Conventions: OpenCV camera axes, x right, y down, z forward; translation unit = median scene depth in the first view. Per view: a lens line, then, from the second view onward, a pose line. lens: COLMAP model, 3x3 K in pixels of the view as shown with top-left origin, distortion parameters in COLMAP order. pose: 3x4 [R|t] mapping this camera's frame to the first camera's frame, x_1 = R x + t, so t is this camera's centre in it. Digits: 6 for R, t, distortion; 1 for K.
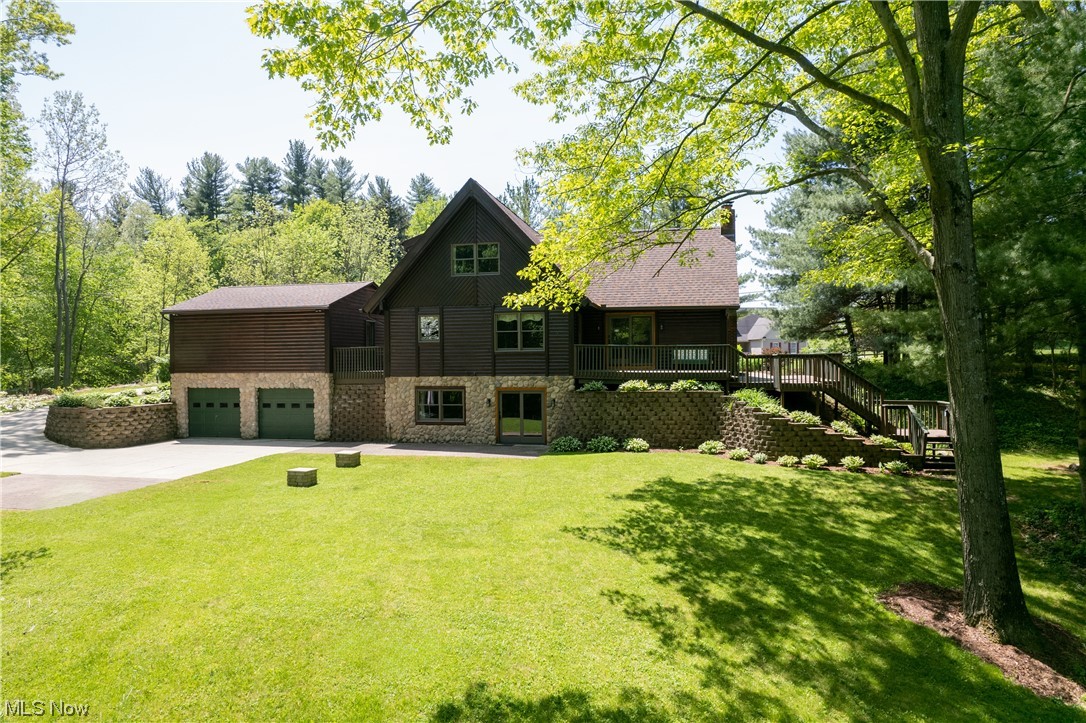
lens RADIAL K [[688.2, 0, 543.0], [0, 688.2, 361.5], [0, 0, 1]] dist [-0.023361, 0.002922]
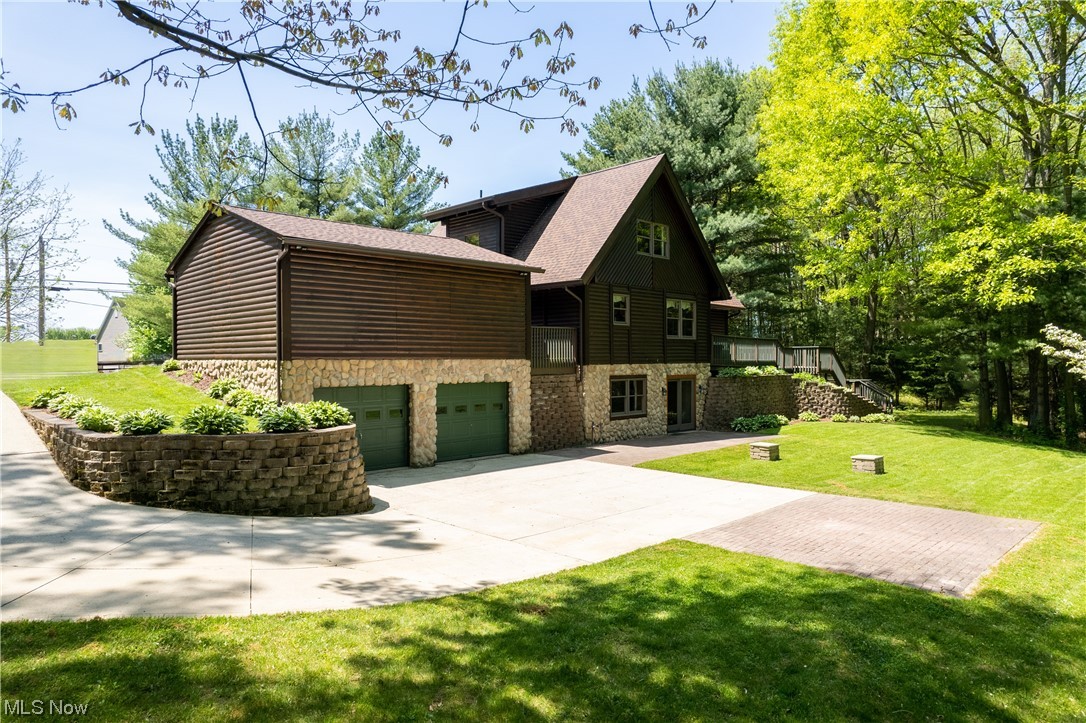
lens RADIAL K [[688.2, 0, 543.0], [0, 688.2, 361.5], [0, 0, 1]] dist [-0.023361, 0.002922]
pose [[0.574313, 0.010157, 0.818573, -0.930550], [0.021122, 0.999406, -0.027220, 0.039727], [-0.818363, 0.032923, 0.573758, 0.574772]]
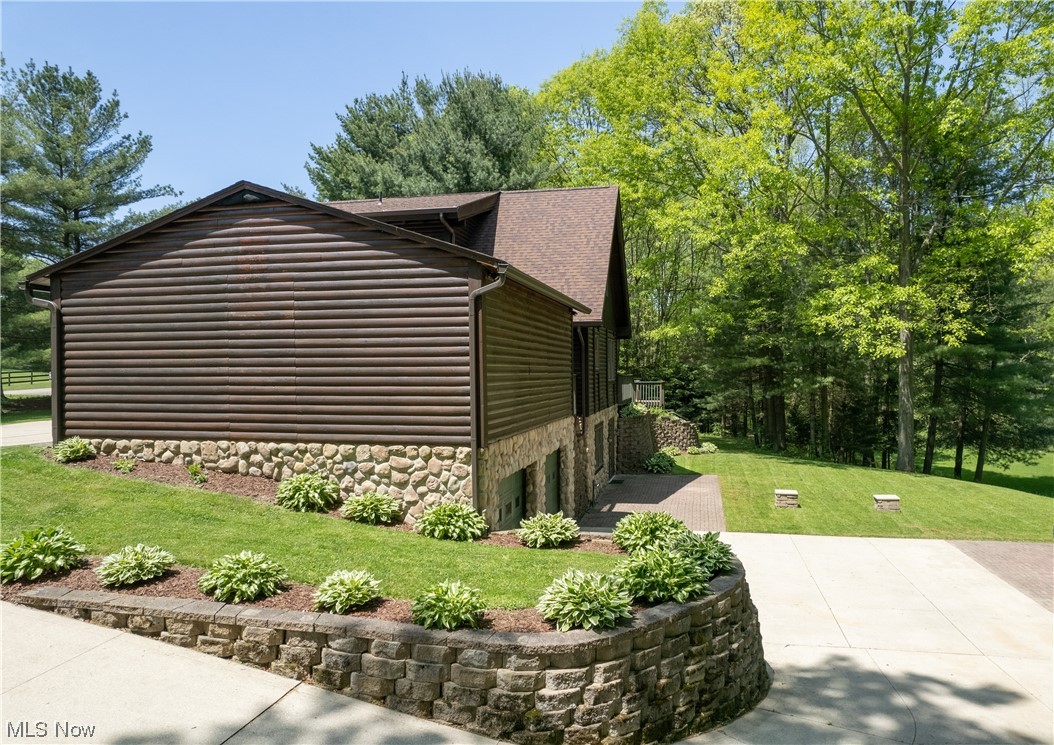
lens RADIAL K [[715.0, 0, 527.0], [0, 715.0, 372.5], [0, 0, 1]] dist [-0.021934, -0.000155]
pose [[0.012478, 0.008241, 0.999888, -0.979559], [0.036473, 0.999297, -0.008691, -0.017915], [-0.999257, 0.036578, 0.012168, 1.047902]]
